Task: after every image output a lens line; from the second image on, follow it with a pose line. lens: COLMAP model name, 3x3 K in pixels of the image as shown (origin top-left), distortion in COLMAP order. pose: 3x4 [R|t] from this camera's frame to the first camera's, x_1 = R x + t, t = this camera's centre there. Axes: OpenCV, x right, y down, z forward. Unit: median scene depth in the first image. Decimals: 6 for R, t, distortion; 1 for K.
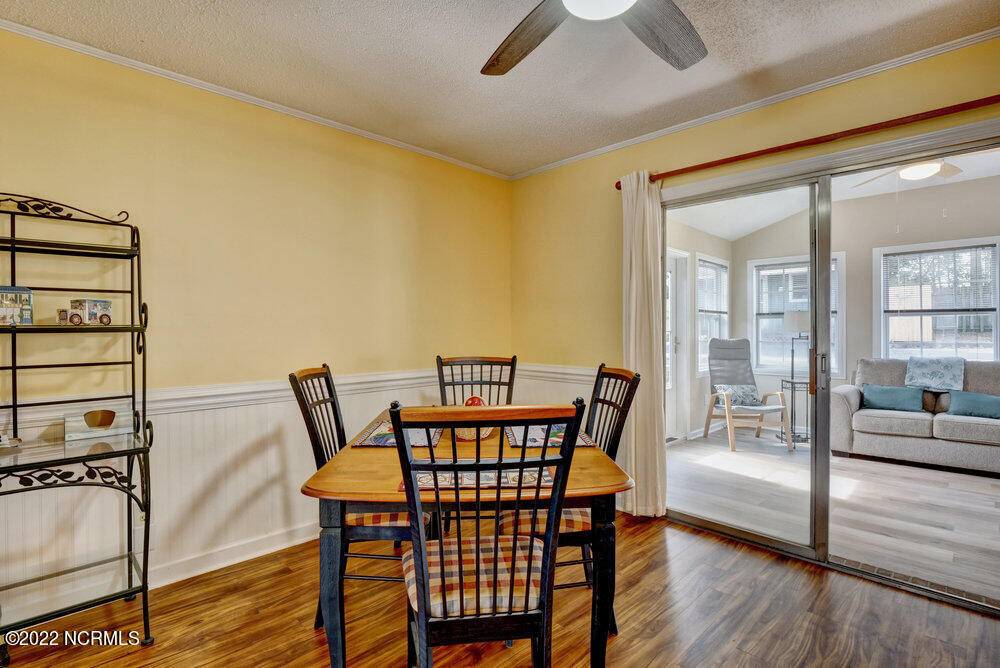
lens RADIAL K [[485.7, 0, 502.9], [0, 485.7, 329.6], [0, 0, 1]] dist [-0.010761, -0.002135]
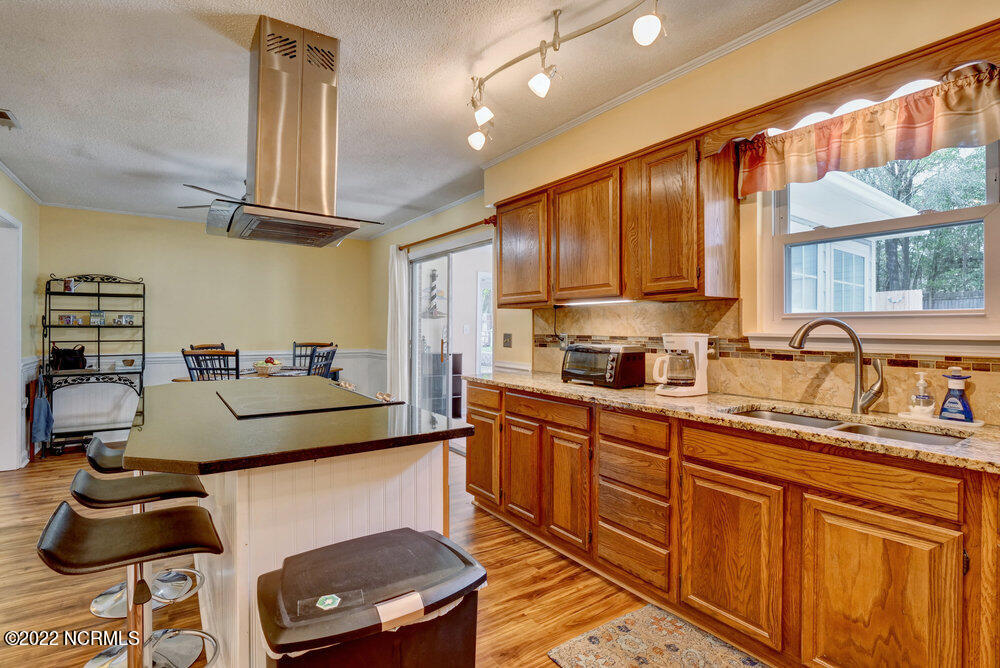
lens RADIAL K [[485.7, 0, 500.6], [0, 485.7, 329.7], [0, 0, 1]] dist [-0.010761, -0.002135]
pose [[0.985687, 0.007566, -0.168415, 1.464269], [-0.008345, 0.999957, -0.003921, 0.008474], [0.168378, 0.005270, 0.985708, -1.129517]]
